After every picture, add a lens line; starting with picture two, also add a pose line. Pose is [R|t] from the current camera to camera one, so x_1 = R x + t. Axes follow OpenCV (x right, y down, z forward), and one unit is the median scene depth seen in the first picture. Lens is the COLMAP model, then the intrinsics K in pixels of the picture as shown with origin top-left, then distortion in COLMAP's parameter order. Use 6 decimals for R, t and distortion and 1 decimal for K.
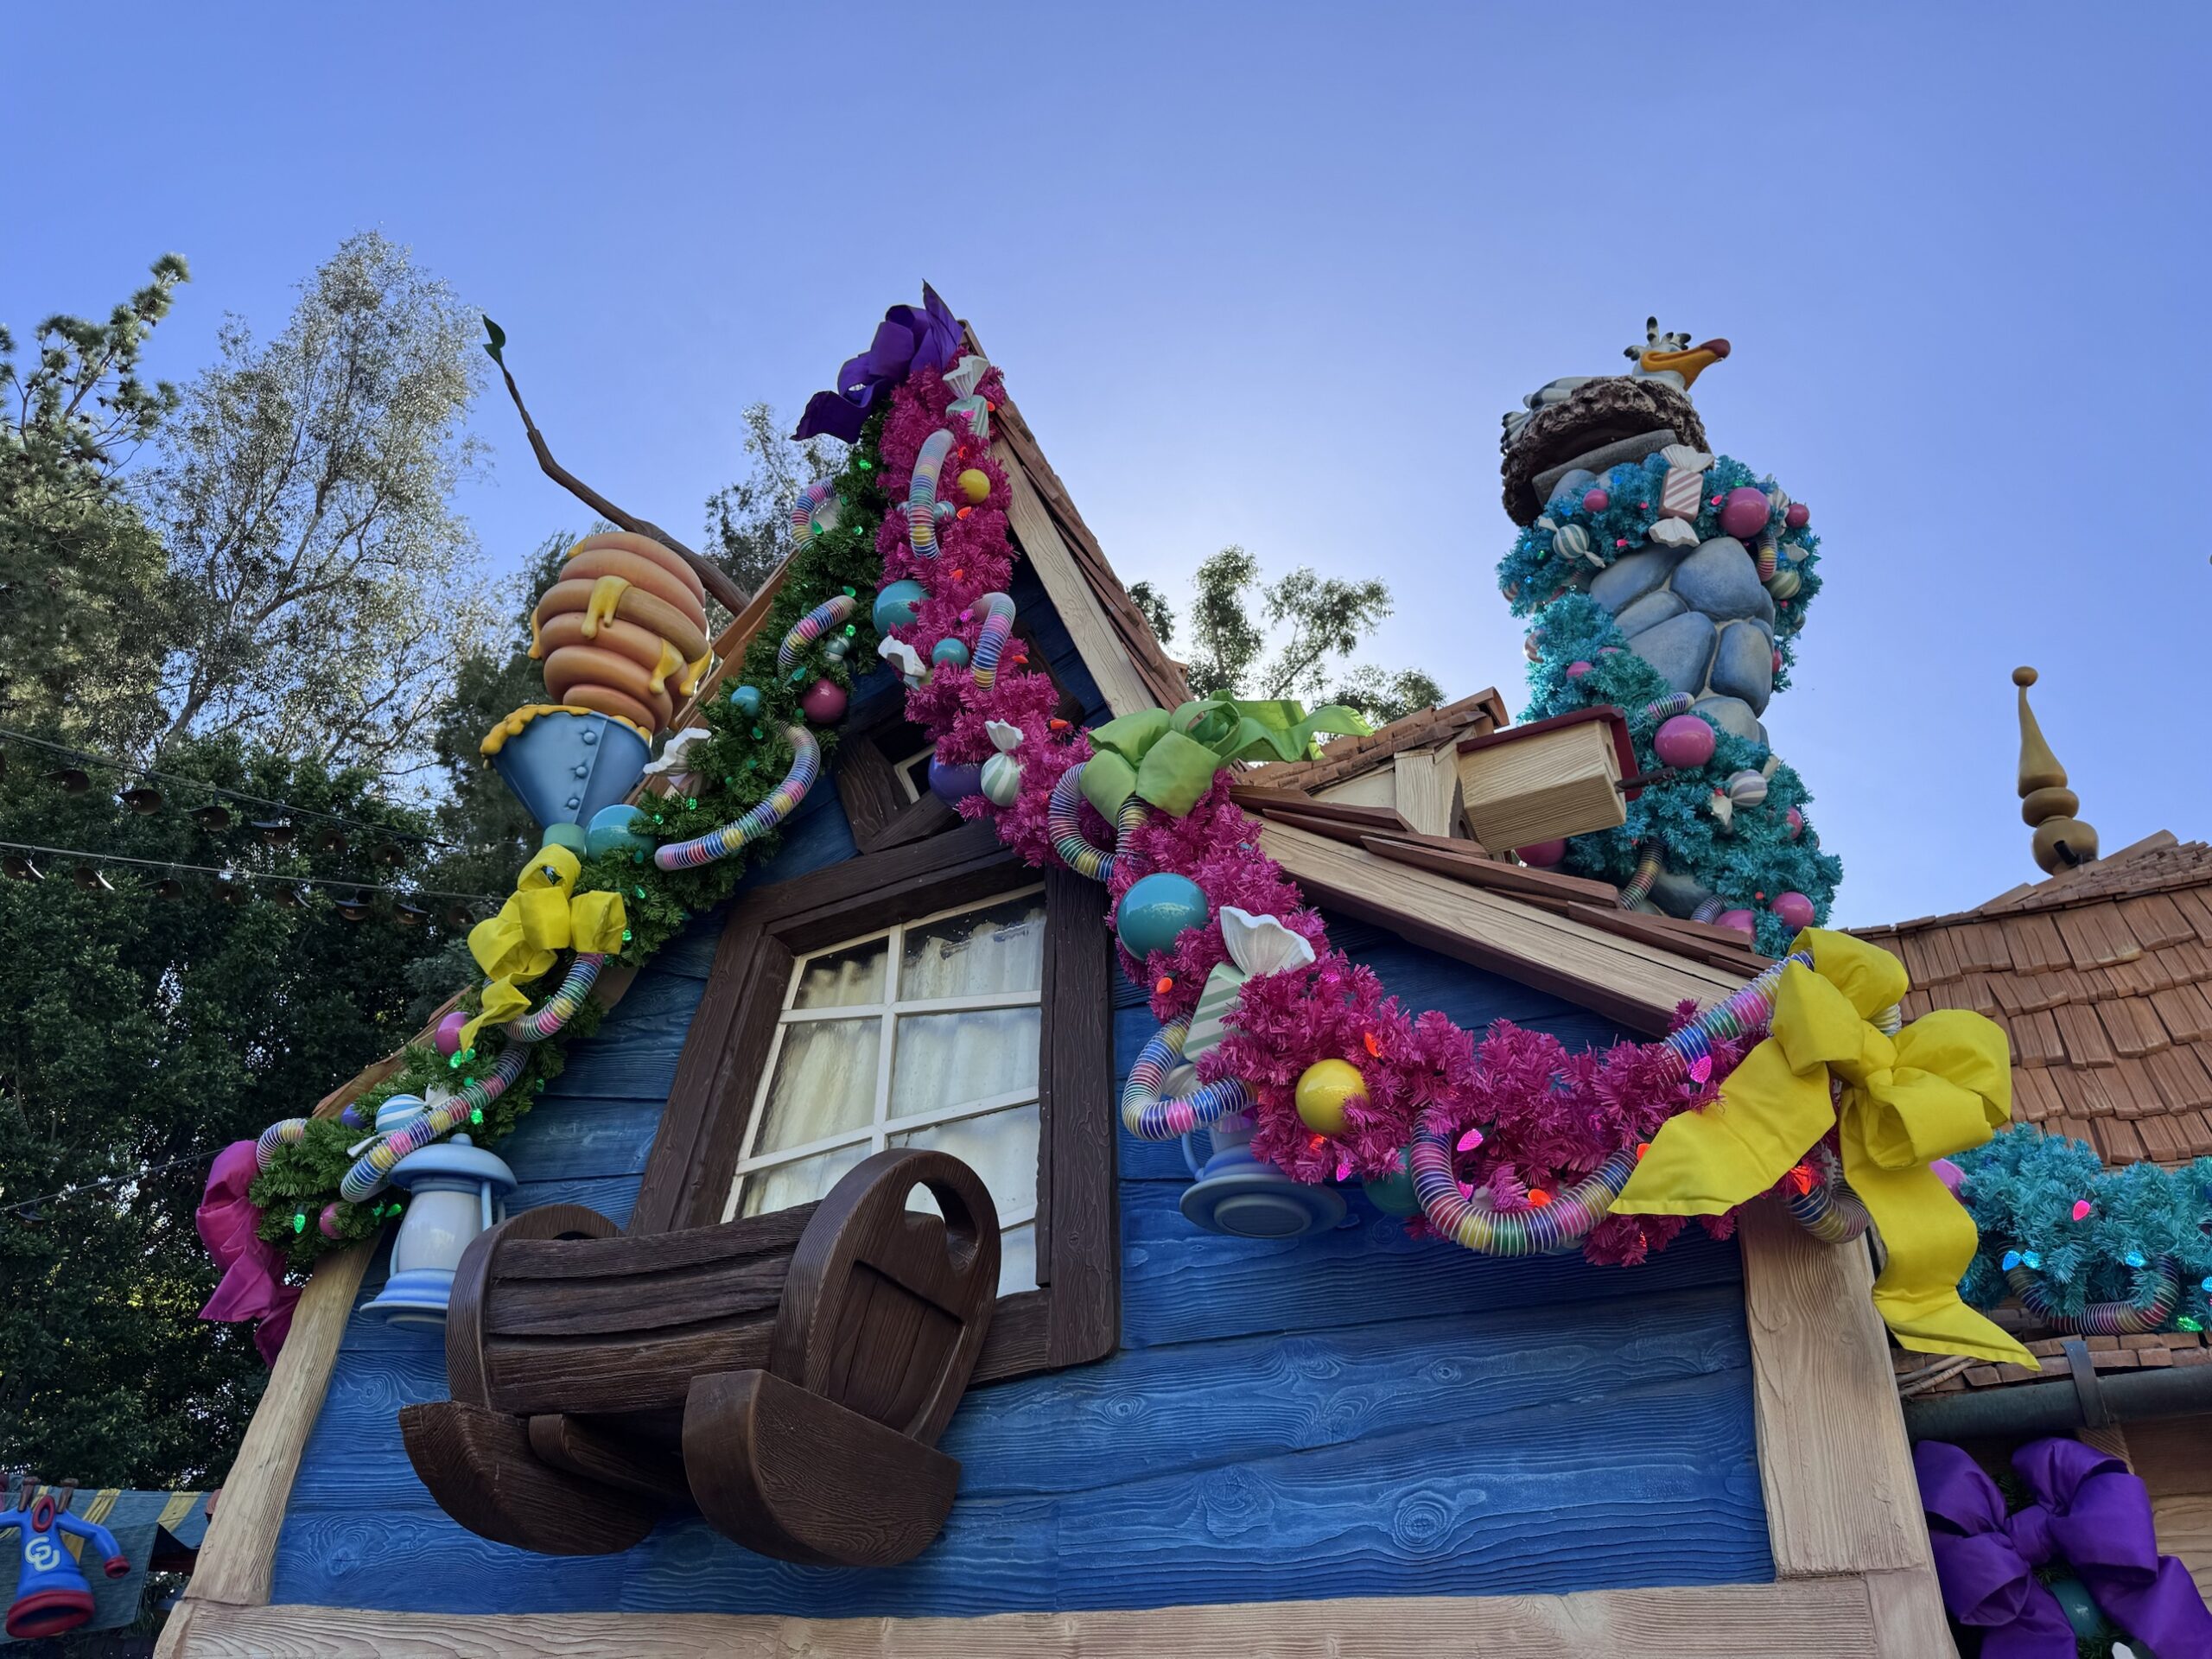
lens RADIAL K [[1542.2, 0, 1106.0], [0, 1542.2, 829.5], [0, 0, 1]] dist [0.000261, -0.003033]
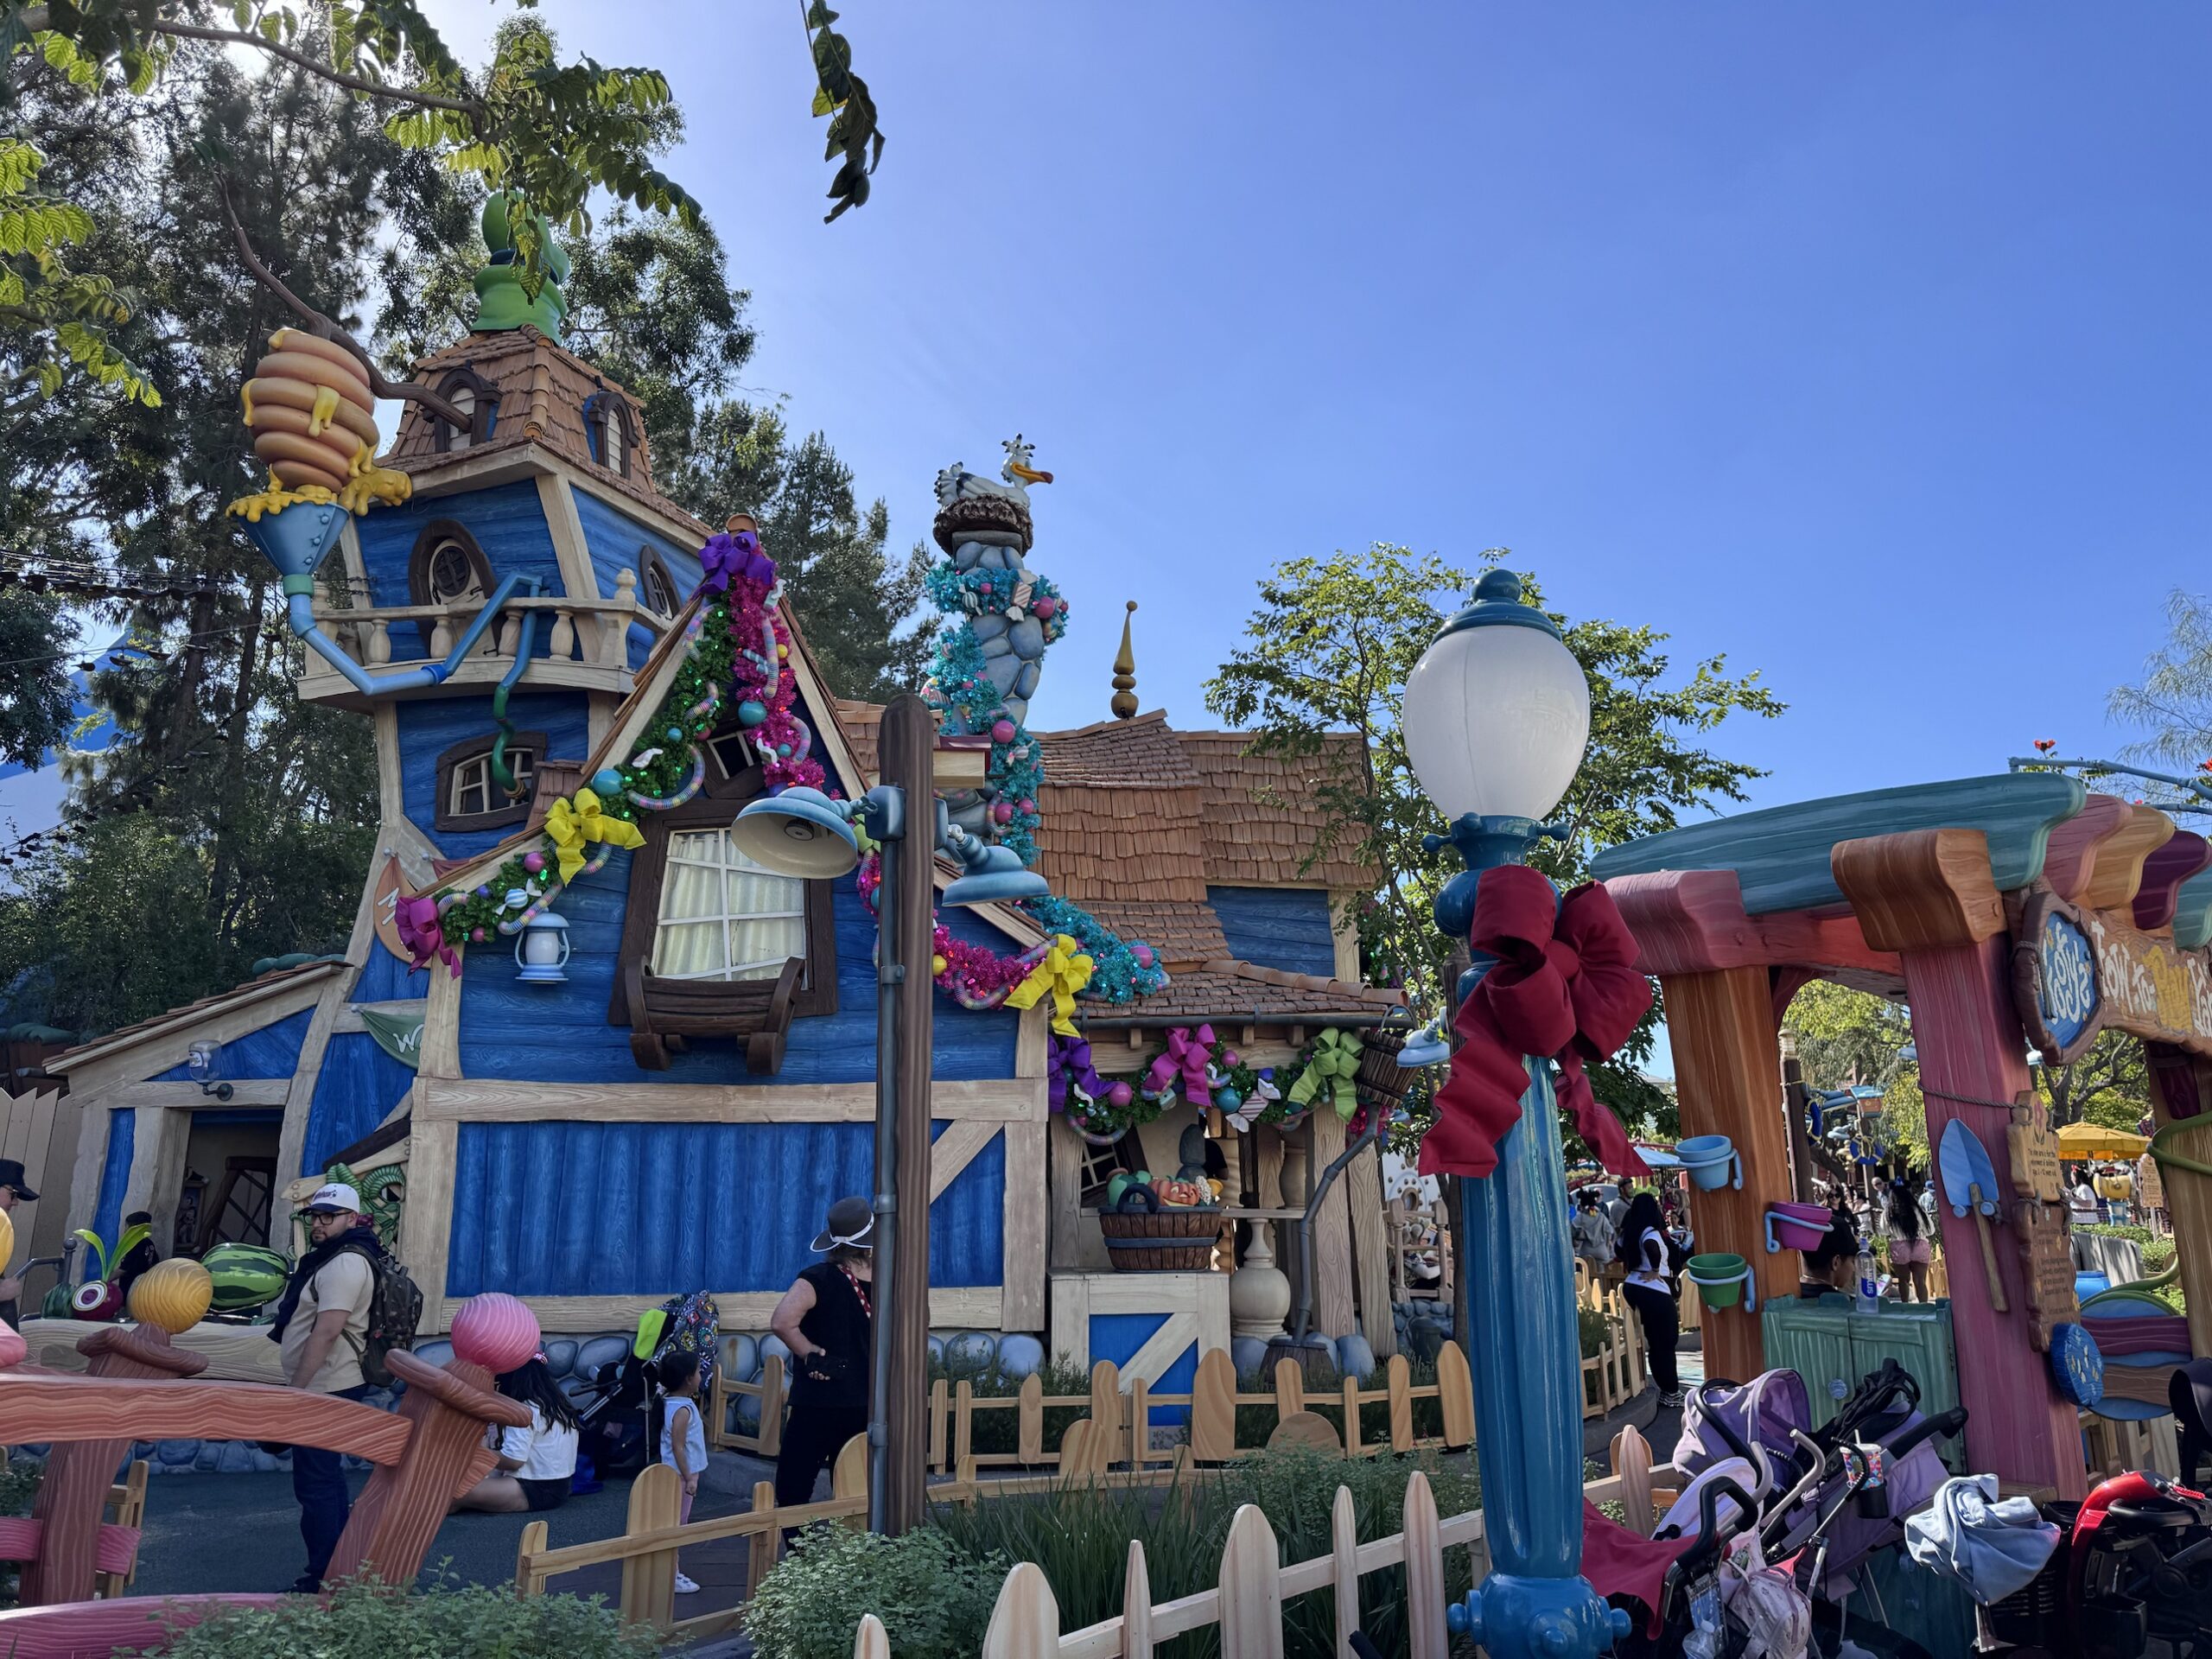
lens RADIAL K [[1542.2, 0, 1106.0], [0, 1542.2, 829.5], [0, 0, 1]] dist [0.000261, -0.003033]
pose [[0.829892, 0.046260, 0.556002, -0.732488], [-0.268256, 0.906890, 0.324945, -0.662485], [-0.489201, -0.418821, 0.765031, -0.874984]]
